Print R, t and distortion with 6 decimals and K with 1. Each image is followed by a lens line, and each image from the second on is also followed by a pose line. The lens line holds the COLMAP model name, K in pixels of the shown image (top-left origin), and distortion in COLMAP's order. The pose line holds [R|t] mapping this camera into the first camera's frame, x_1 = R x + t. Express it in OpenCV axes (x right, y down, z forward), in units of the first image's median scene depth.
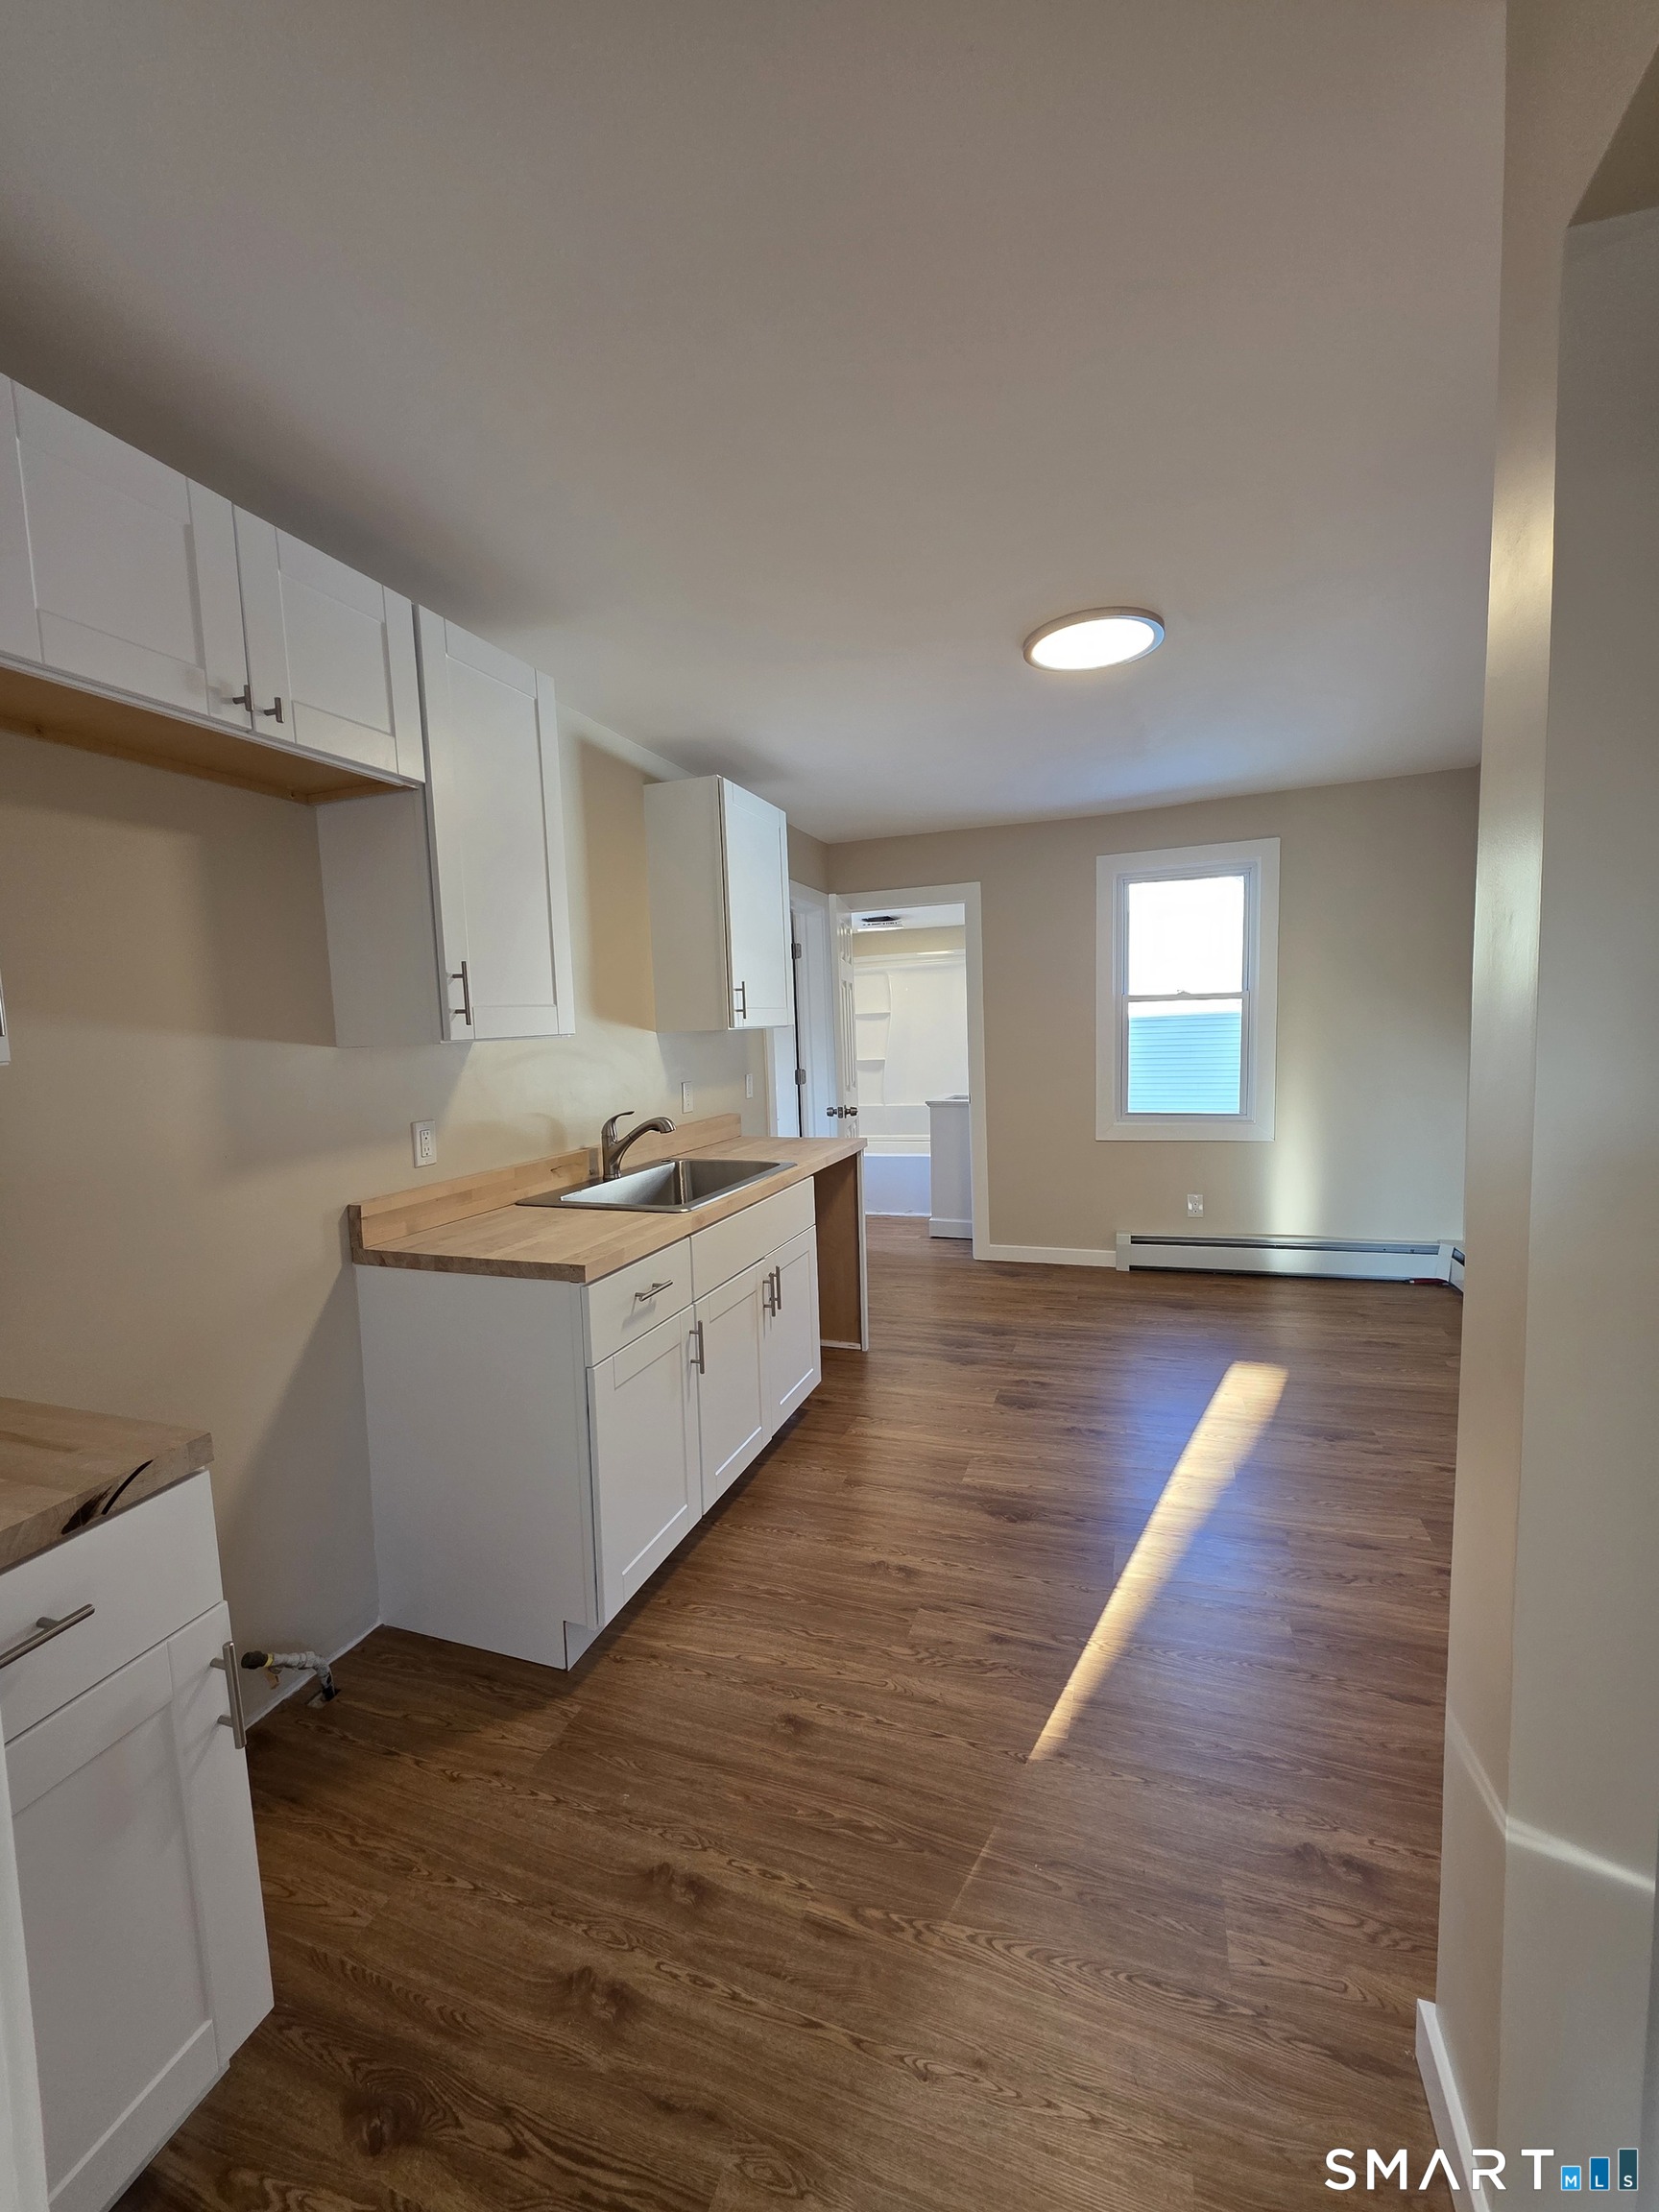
lens RADIAL K [[882.1, 0, 821.7], [0, 882.1, 1107.4], [0, 0, 1]] dist [0.004081, 0.000478]
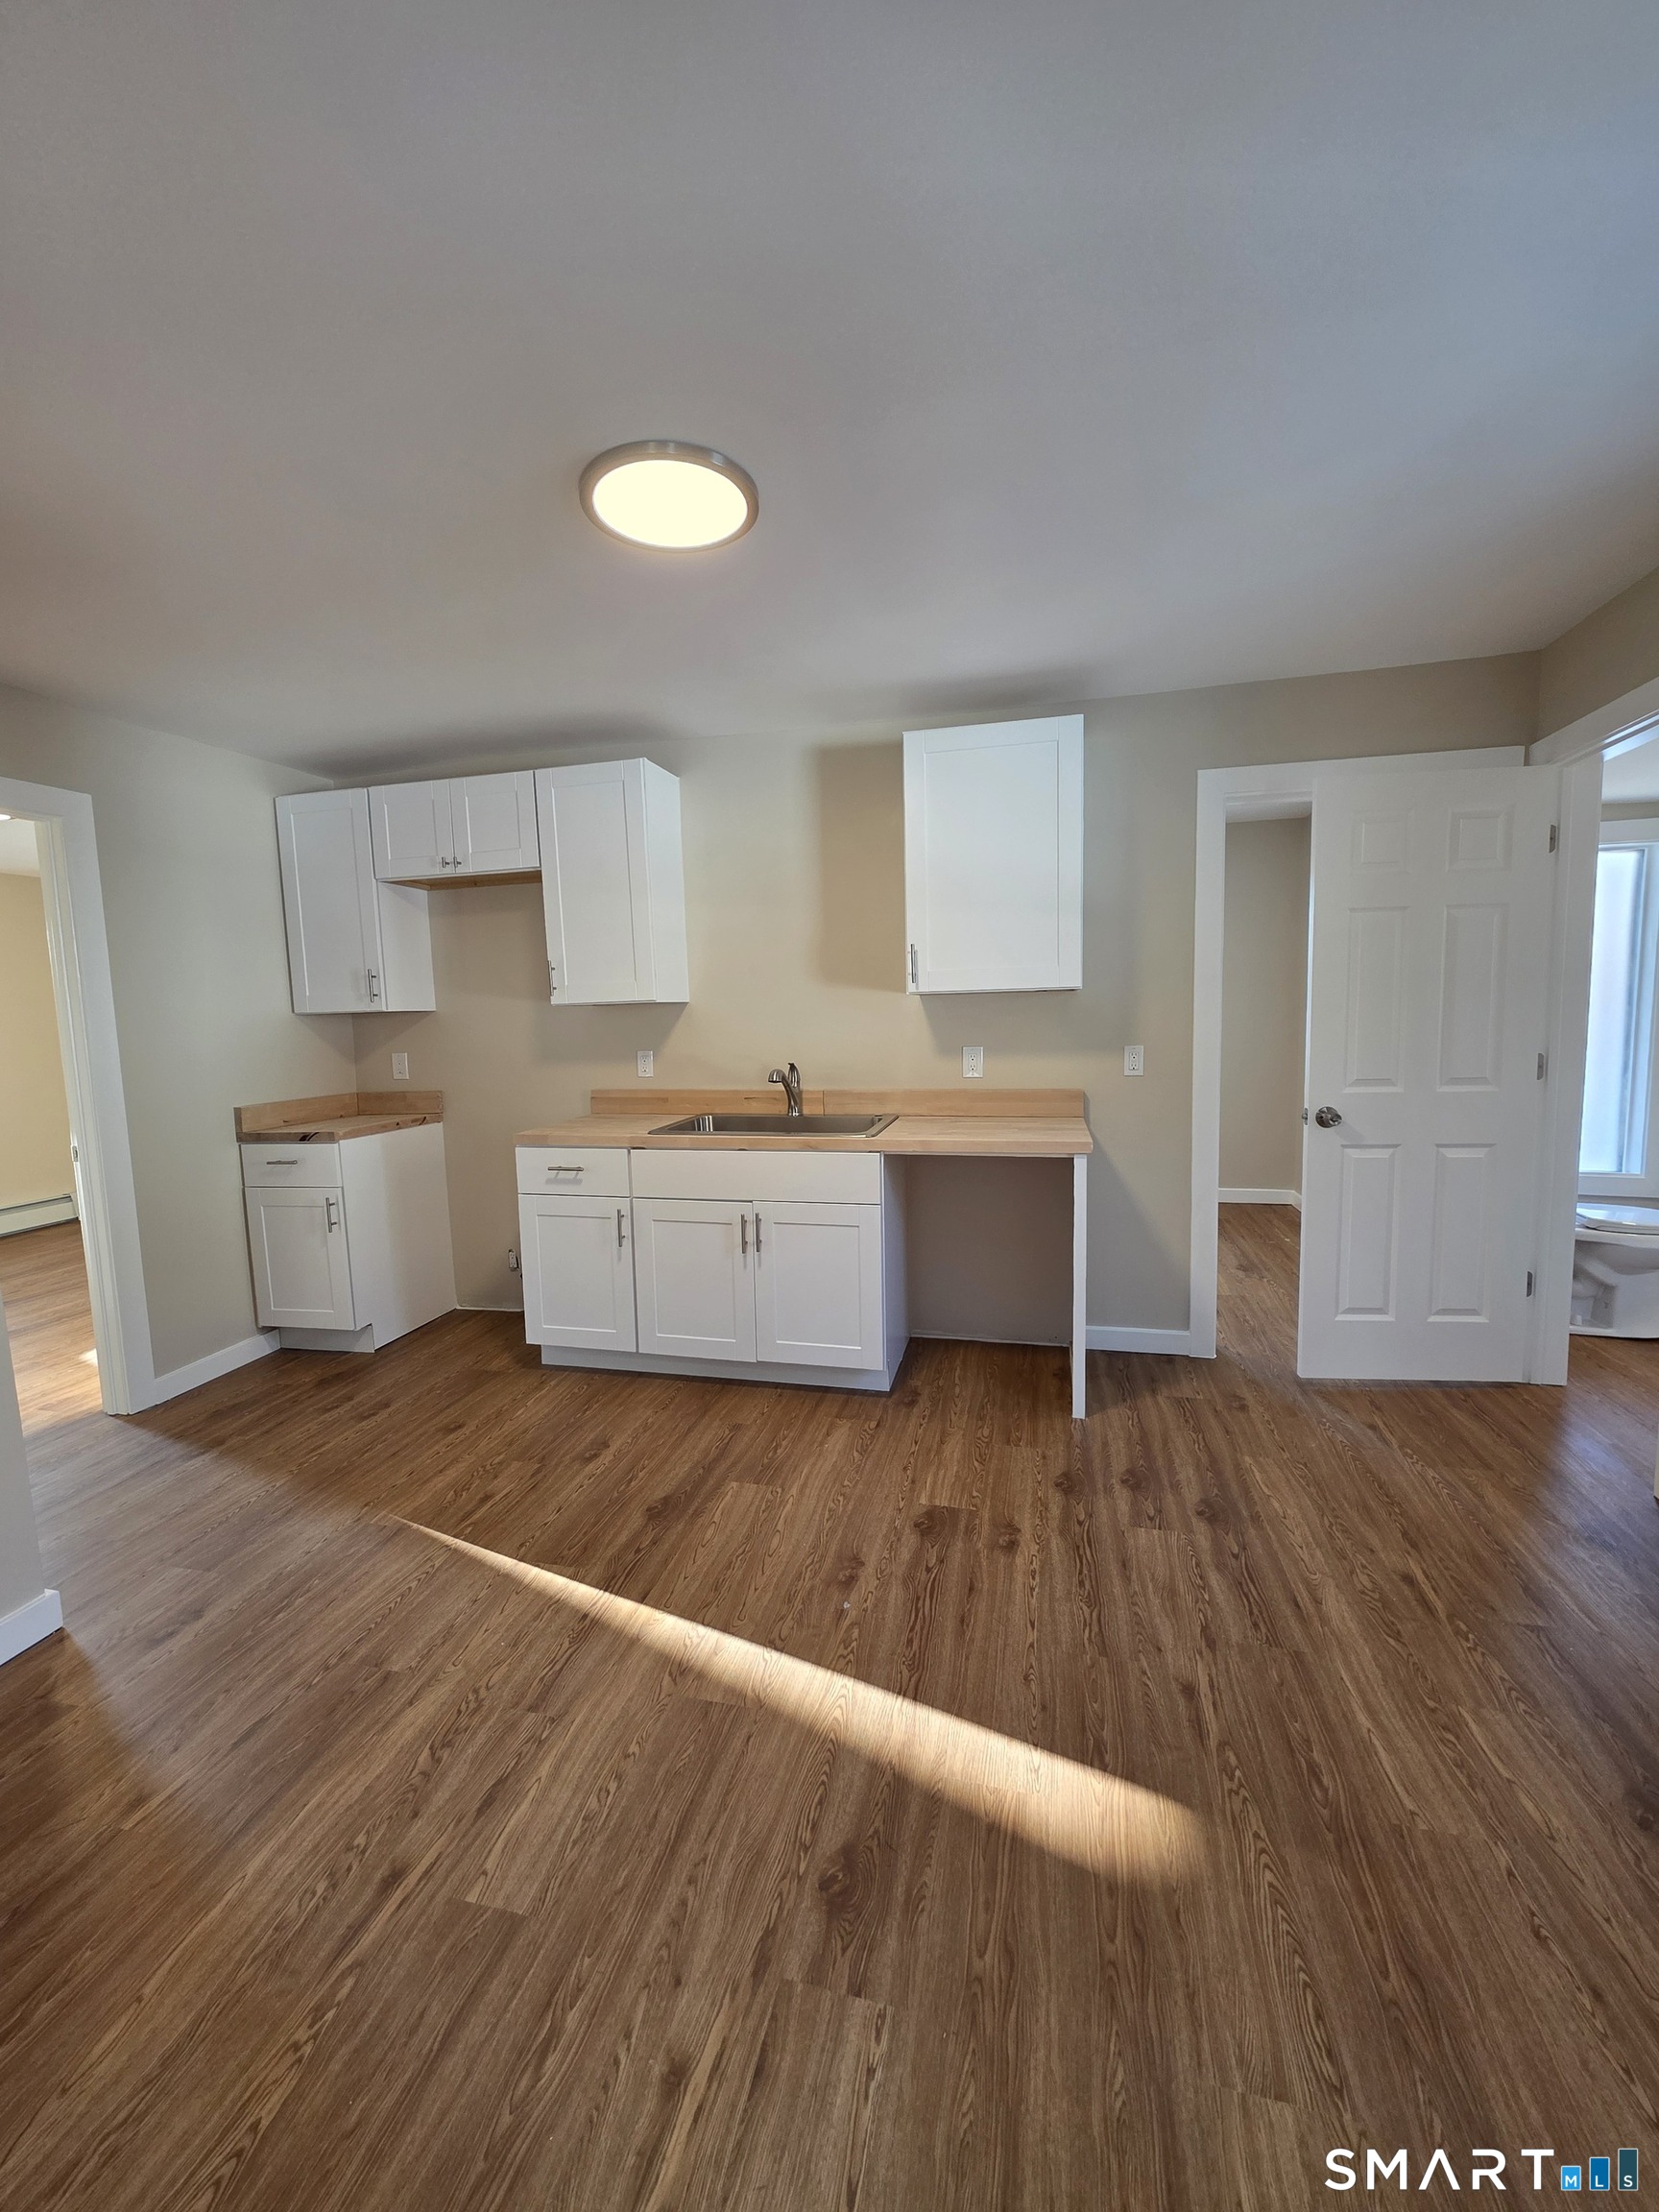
lens RADIAL K [[882.1, 0, 846.9], [0, 882.1, 1107.8], [0, 0, 1]] dist [0.004081, 0.000478]
pose [[0.112349, 0.141164, -0.983591, 1.084242], [-0.075292, 0.988221, 0.133228, -0.110735], [0.990812, 0.059088, 0.121654, 1.020801]]
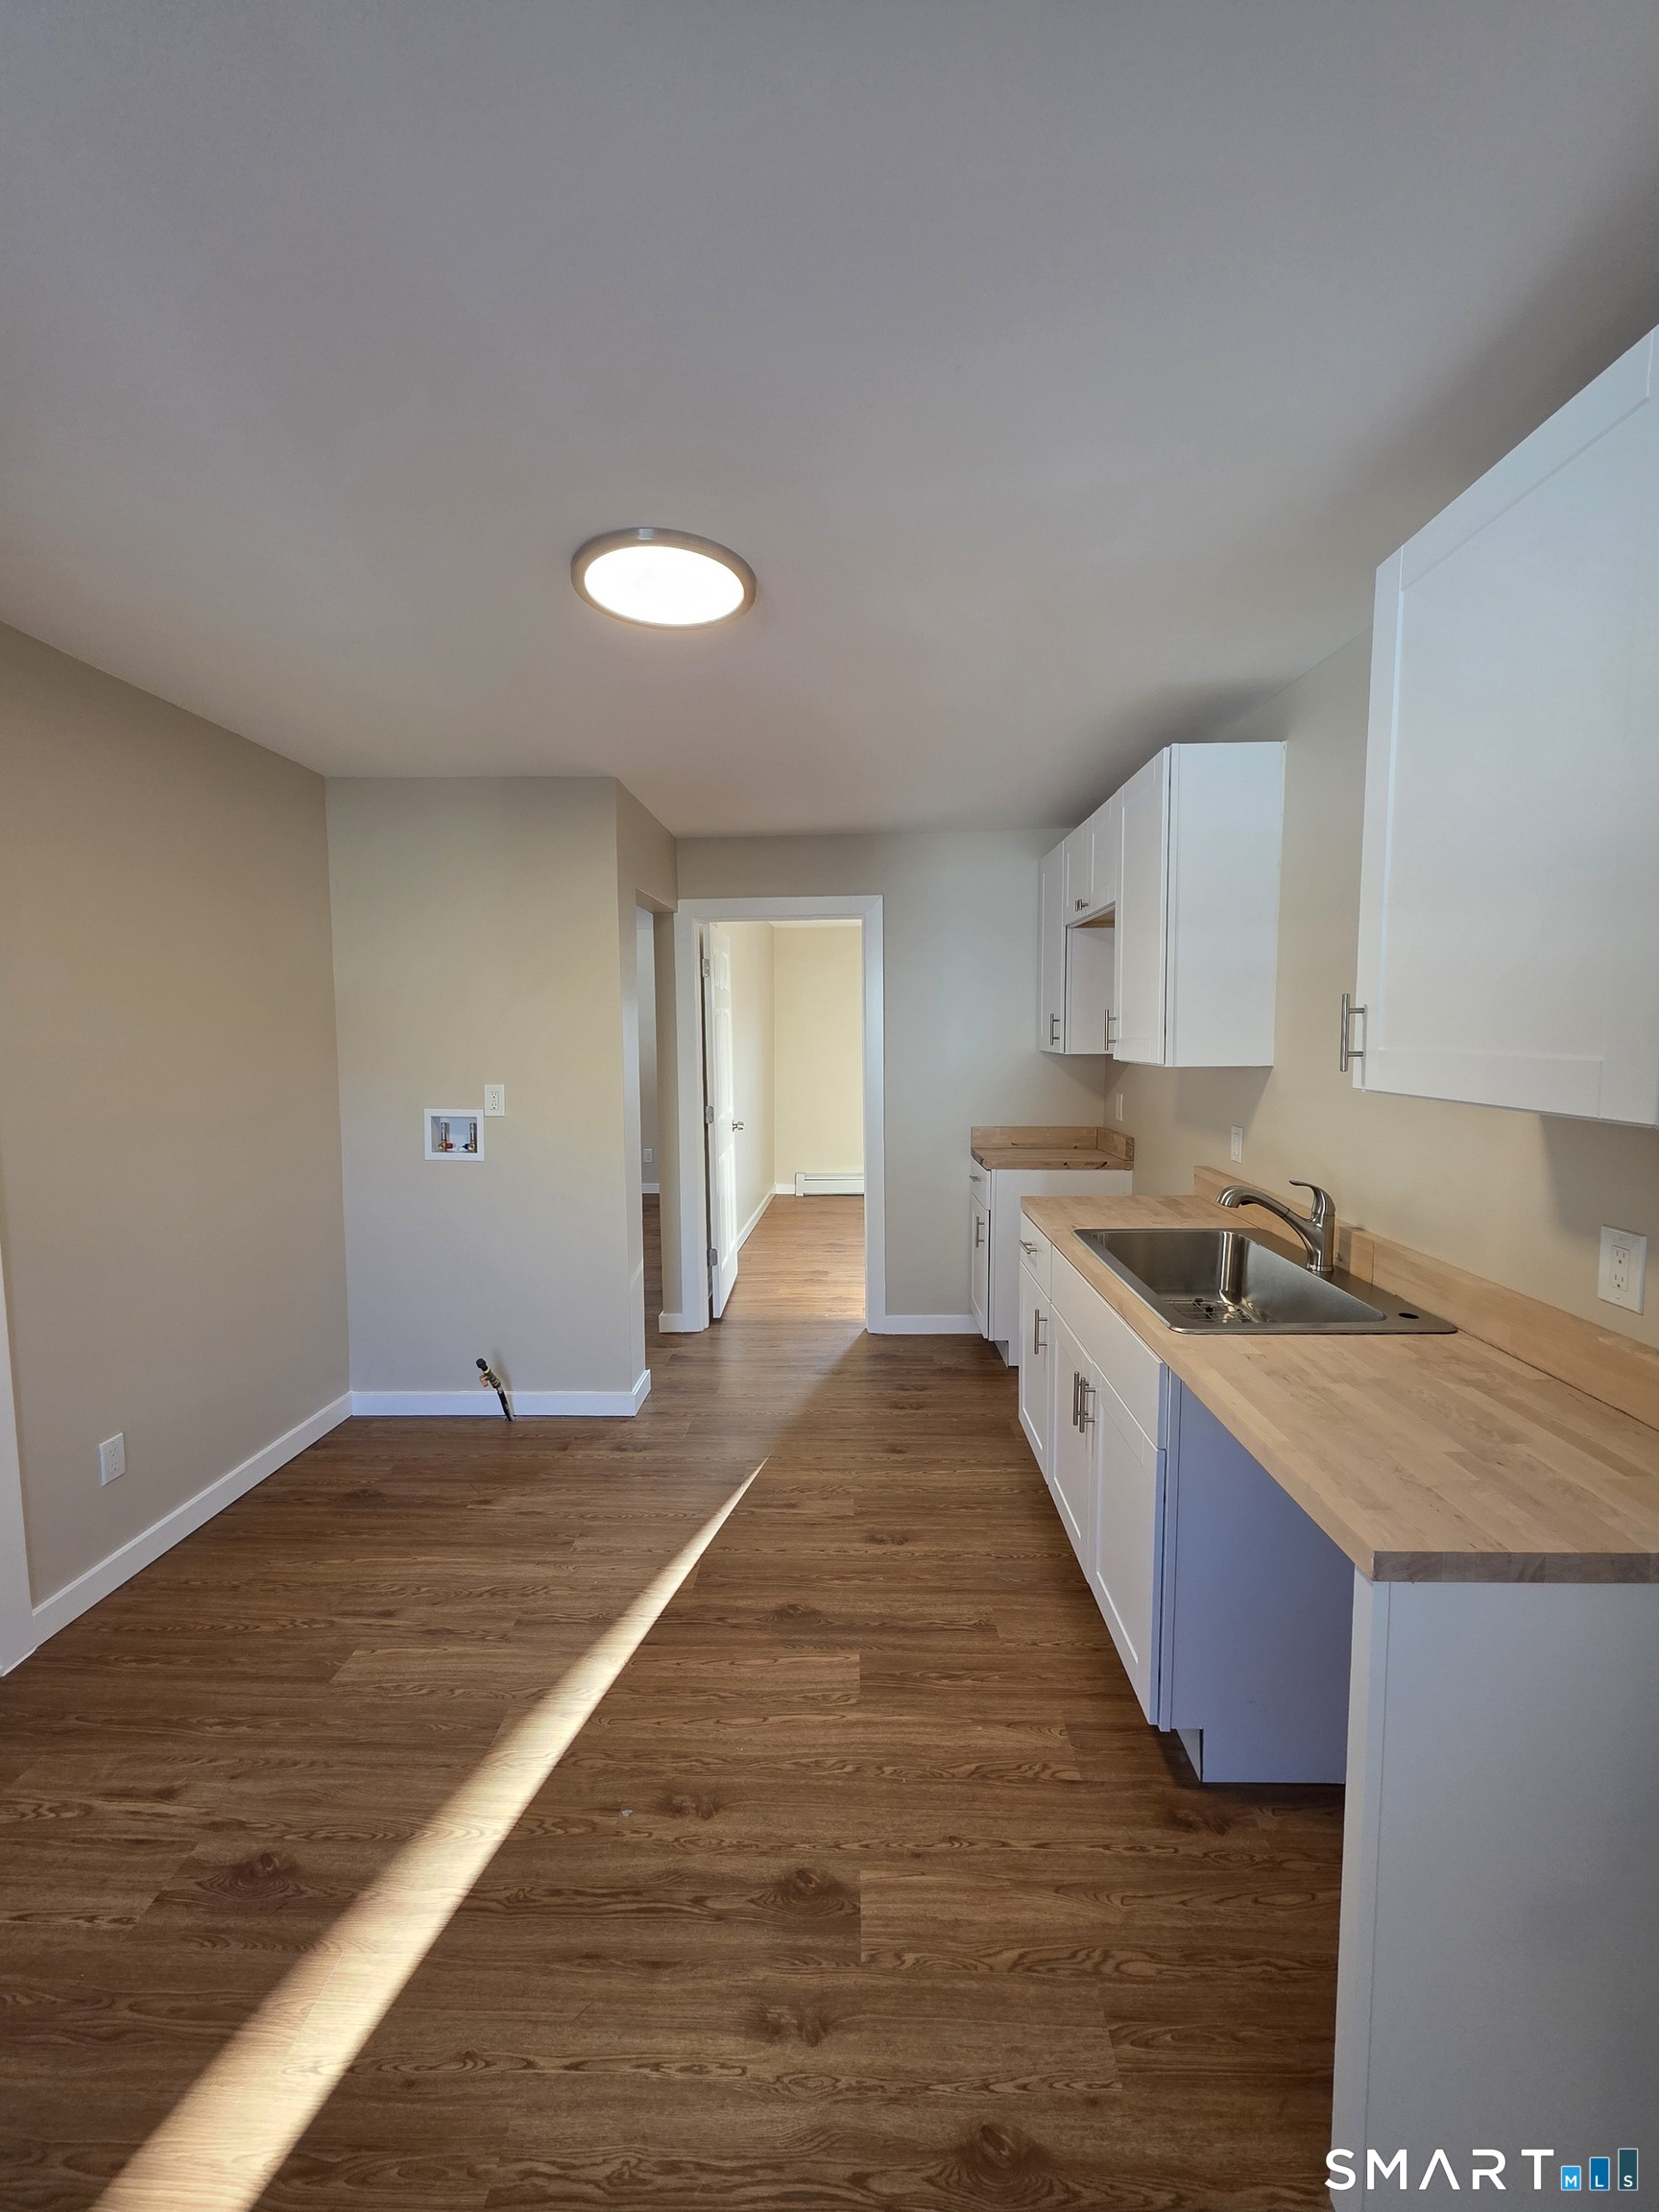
lens RADIAL K [[882.1, 0, 813.7], [0, 882.1, 1103.4], [0, 0, 1]] dist [0.004081, 0.000478]
pose [[-0.952566, 0.066850, -0.296899, 0.416459], [0.008994, 0.981334, 0.192101, -0.223955], [0.304199, 0.180318, -0.935387, 1.703018]]
